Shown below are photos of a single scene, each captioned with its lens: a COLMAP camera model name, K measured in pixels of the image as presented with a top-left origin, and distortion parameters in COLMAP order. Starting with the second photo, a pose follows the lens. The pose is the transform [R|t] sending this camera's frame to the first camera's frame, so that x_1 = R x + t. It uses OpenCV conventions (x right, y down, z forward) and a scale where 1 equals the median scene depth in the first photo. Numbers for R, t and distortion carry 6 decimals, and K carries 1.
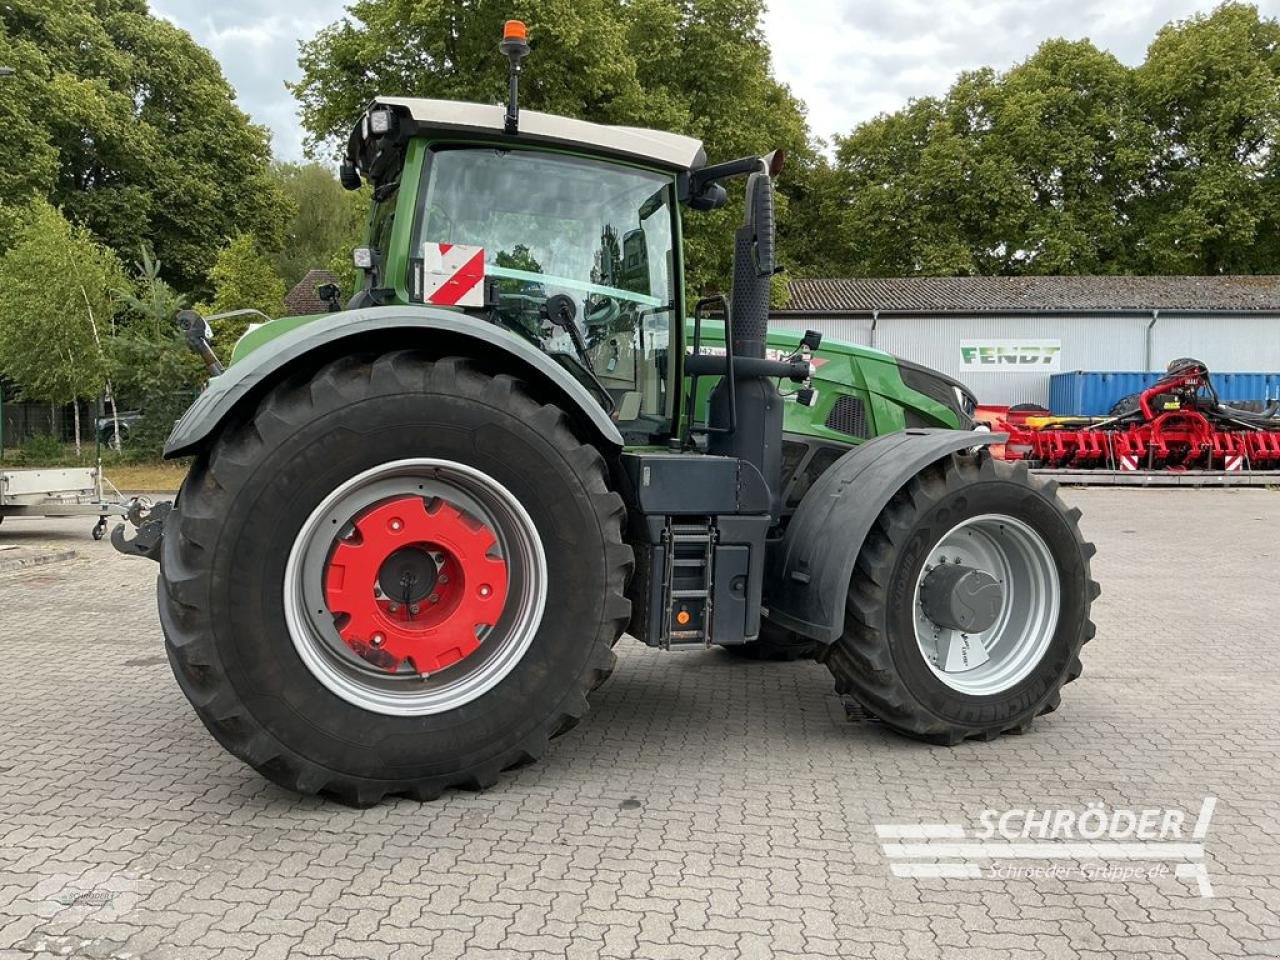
lens RADIAL K [[1059.8, 0, 637.7], [0, 1059.8, 486.0], [0, 0, 1]] dist [0.050139, -0.076121]
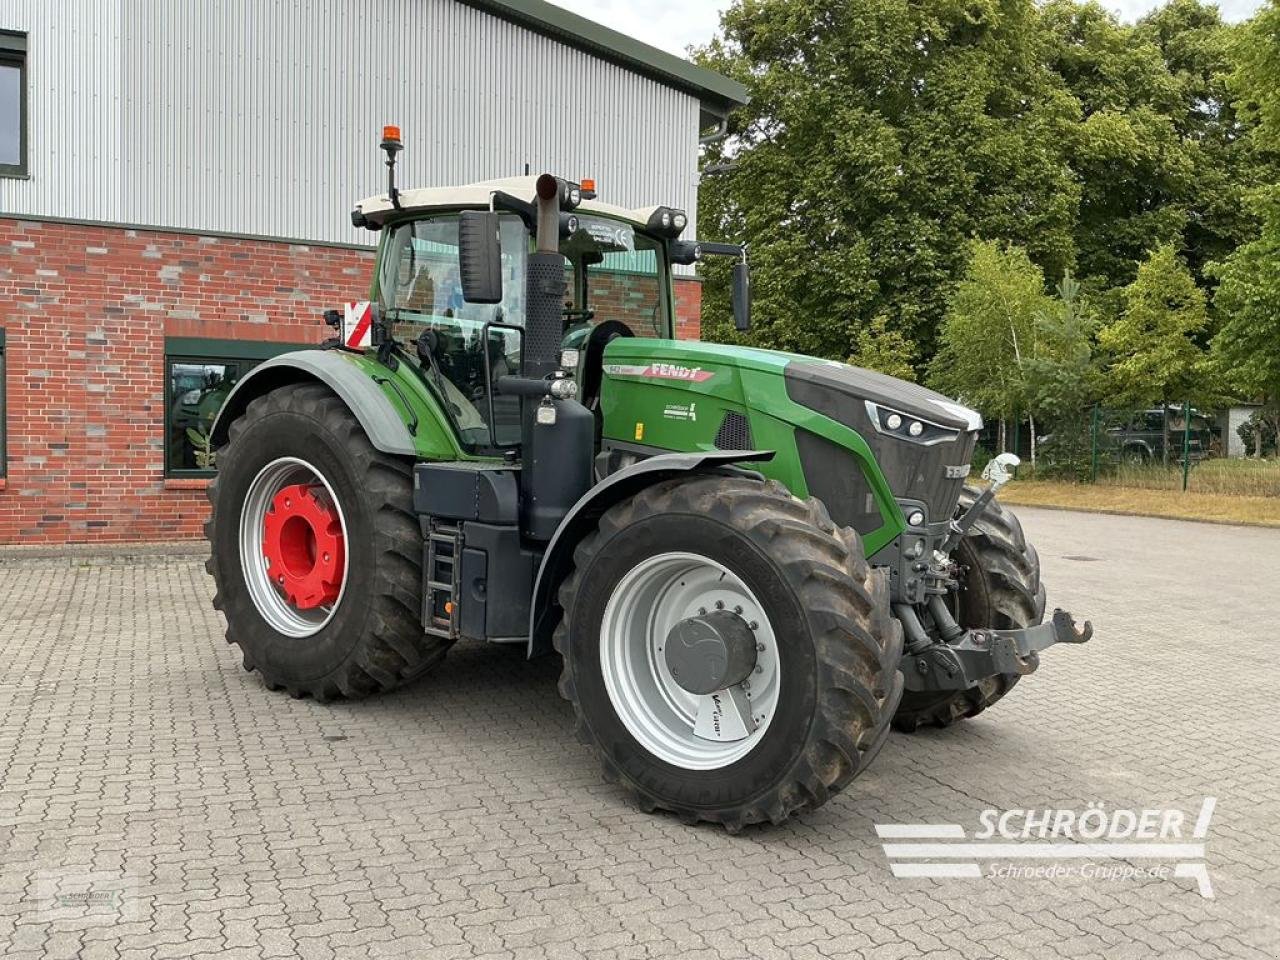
lens RADIAL K [[1061.9, 0, 640.0], [0, 1061.9, 480.0], [0, 0, 1]] dist [0.068413, -0.134537]
pose [[0.509628, 0.050403, -0.858917, 1.100672], [-0.070577, 0.997367, 0.016651, -0.045176], [0.857495, 0.052134, 0.511843, 0.572409]]
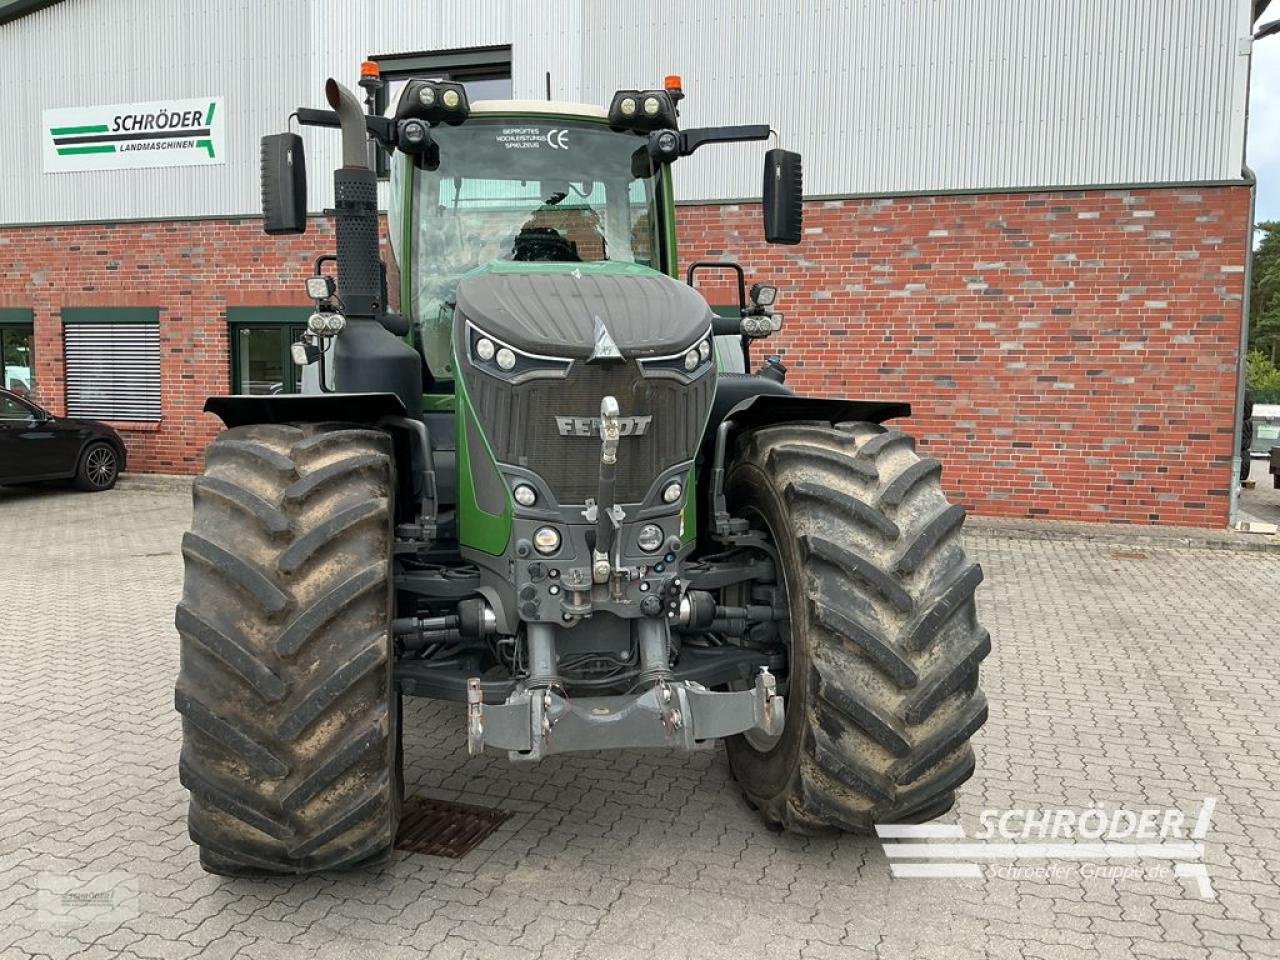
lens RADIAL K [[1055.5, 0, 640.0], [0, 1055.5, 480.0], [0, 0, 1]] dist [0.118238, -0.267274]
pose [[-0.201170, 0.080426, -0.976249, 1.006788], [-0.075546, 0.992382, 0.097323, -0.088734], [0.976639, 0.093330, -0.193561, 1.485987]]
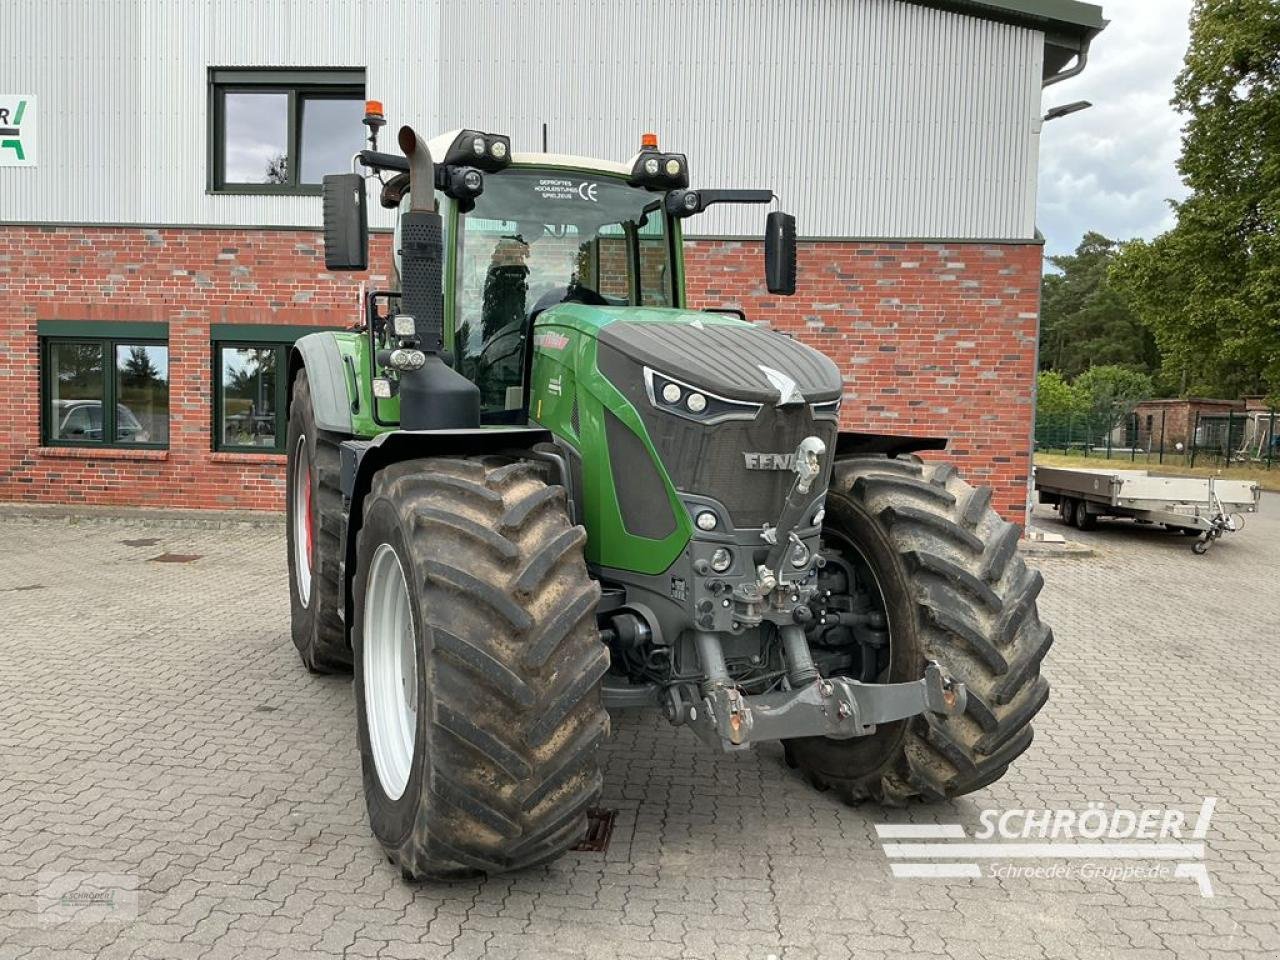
lens RADIAL K [[1055.5, 0, 640.0], [0, 1055.5, 480.0], [0, 0, 1]] dist [0.118238, -0.267274]
pose [[0.036342, 0.063829, -0.997299, 1.125835], [-0.086660, 0.994400, 0.060485, -0.080552], [0.995575, 0.084228, 0.041670, 1.213535]]
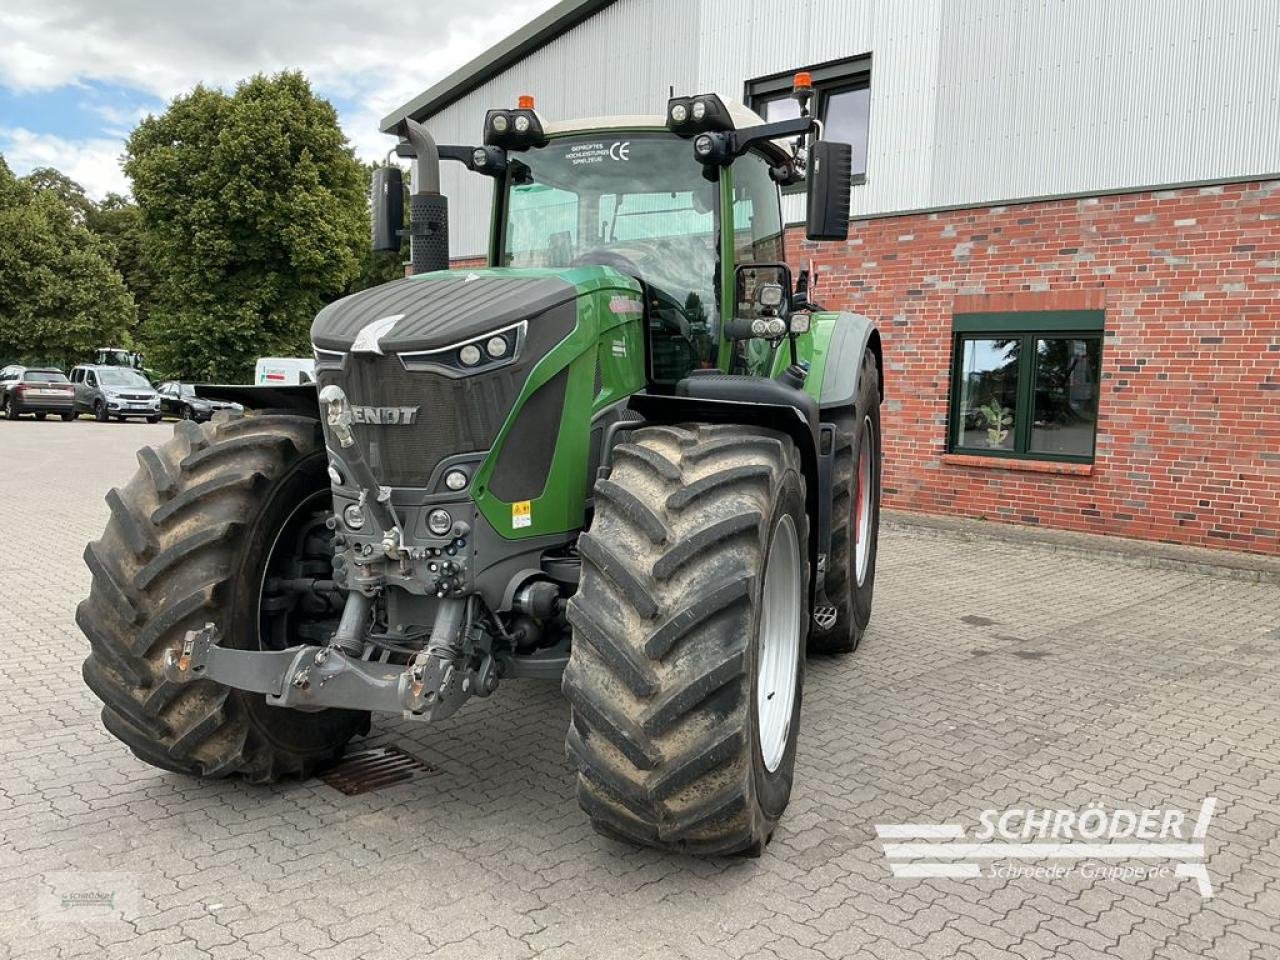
lens RADIAL K [[1061.9, 0, 640.0], [0, 1061.9, 480.0], [0, 0, 1]] dist [0.068413, -0.134537]
pose [[-0.635330, 0.041418, -0.771129, 0.823286], [-0.083941, 0.988940, 0.122276, -0.114783], [0.767665, 0.142415, -0.624827, 1.912102]]
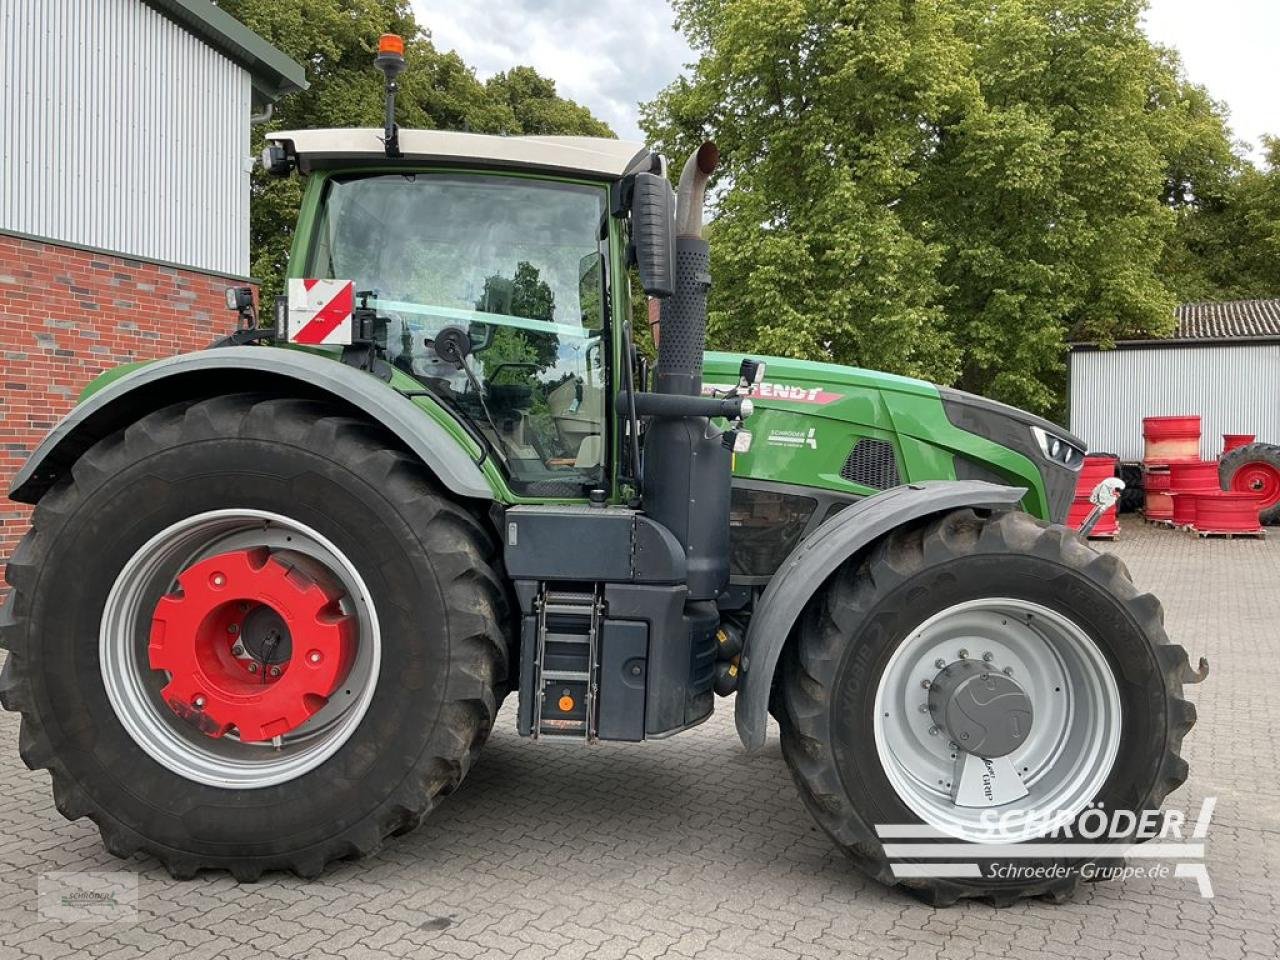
lens RADIAL K [[1061.9, 0, 640.0], [0, 1061.9, 480.0], [0, 0, 1]] dist [0.068413, -0.134537]
pose [[0.925059, 0.009412, -0.379707, 0.407336], [-0.027331, 0.998751, -0.041829, -0.018668], [0.378839, 0.049072, 0.924161, 0.230448]]
